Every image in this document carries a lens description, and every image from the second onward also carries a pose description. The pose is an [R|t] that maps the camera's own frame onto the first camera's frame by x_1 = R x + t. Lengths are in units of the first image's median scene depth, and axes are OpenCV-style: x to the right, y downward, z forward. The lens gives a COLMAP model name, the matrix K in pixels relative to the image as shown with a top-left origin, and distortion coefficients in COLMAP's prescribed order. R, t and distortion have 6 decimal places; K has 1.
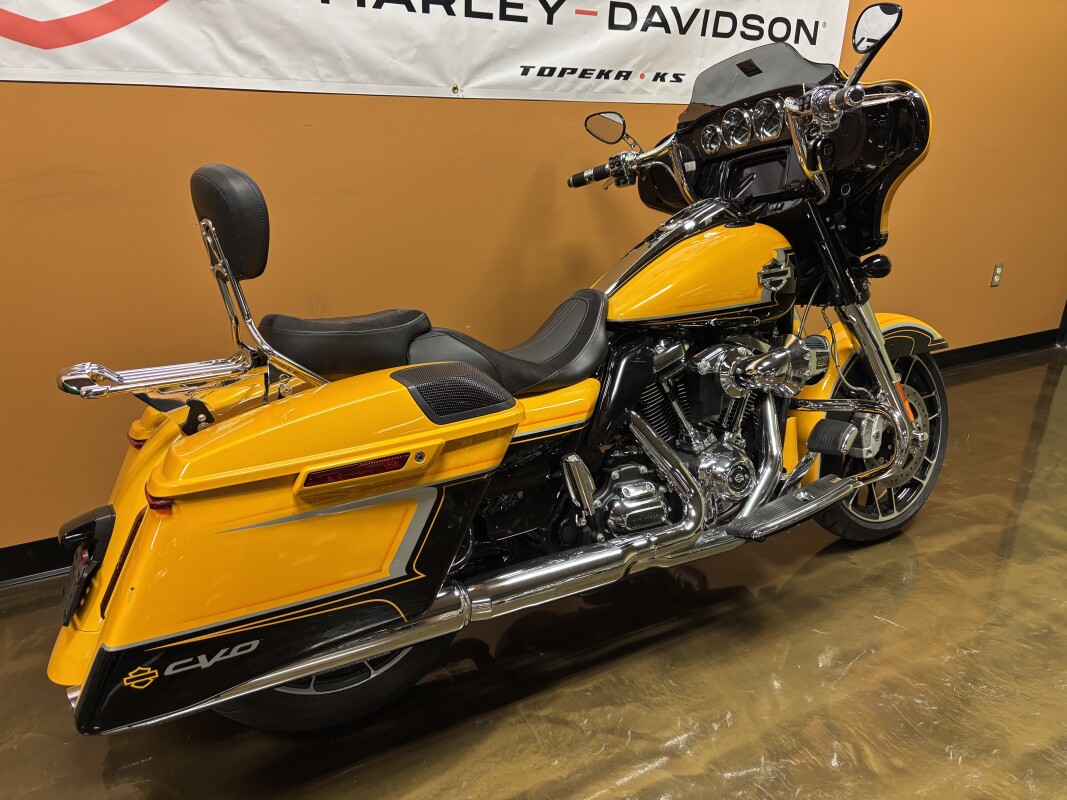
lens RADIAL K [[816.0, 0, 533.5], [0, 816.0, 400.0], [0, 0, 1]] dist [0.053579, -0.072746]
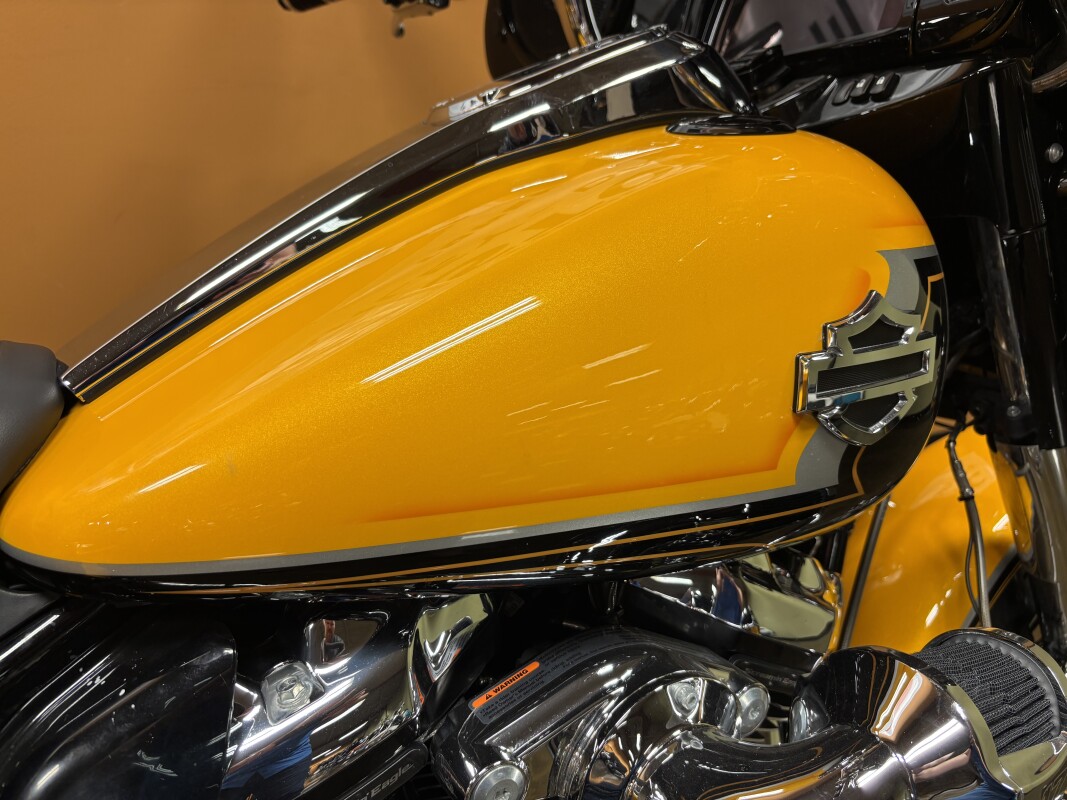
lens RADIAL K [[816.0, 0, 533.5], [0, 816.0, 400.0], [0, 0, 1]] dist [0.053579, -0.072746]
pose [[0.994814, 0.086925, 0.052812, 0.161713], [-0.090047, 0.994133, 0.059923, -0.125000], [-0.047294, -0.064368, 0.996805, 0.654664]]
